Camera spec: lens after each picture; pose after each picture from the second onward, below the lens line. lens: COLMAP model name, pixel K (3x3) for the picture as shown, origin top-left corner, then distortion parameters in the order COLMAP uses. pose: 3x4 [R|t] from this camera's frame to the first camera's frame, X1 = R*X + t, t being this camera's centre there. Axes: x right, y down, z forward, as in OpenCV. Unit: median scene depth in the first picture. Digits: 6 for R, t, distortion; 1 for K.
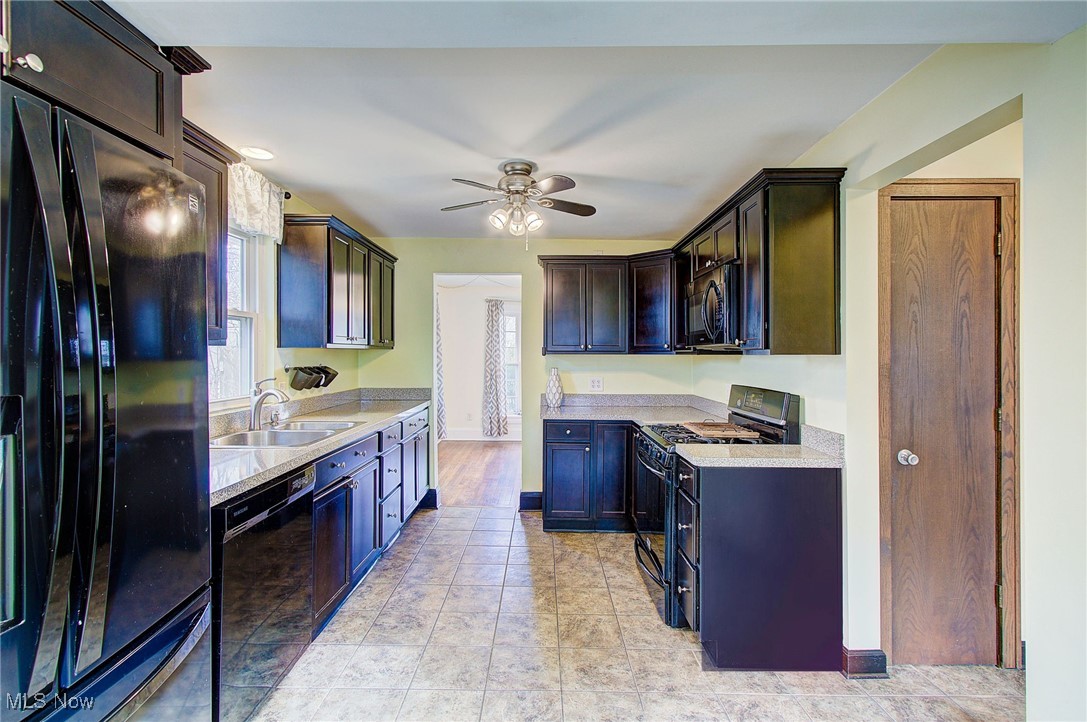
lens RADIAL K [[495.1, 0, 545.3], [0, 495.1, 341.6], [0, 0, 1]] dist [0.000763, 0.000696]
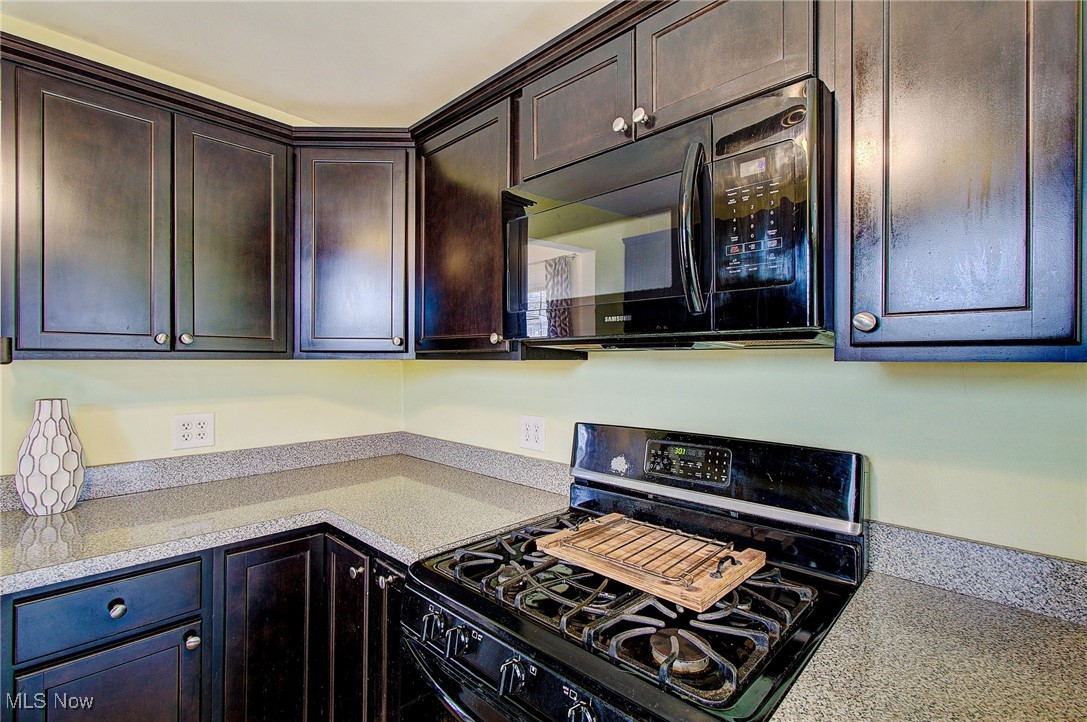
lens RADIAL K [[501.7, 0, 543.5], [0, 501.7, 361.0], [0, 0, 1]] dist [0.007486, 0.000871]
pose [[0.698770, -0.006298, 0.715319, 0.006554], [-0.018941, 0.999448, 0.027303, 0.011393], [-0.715096, -0.032628, 0.698264, 0.542268]]
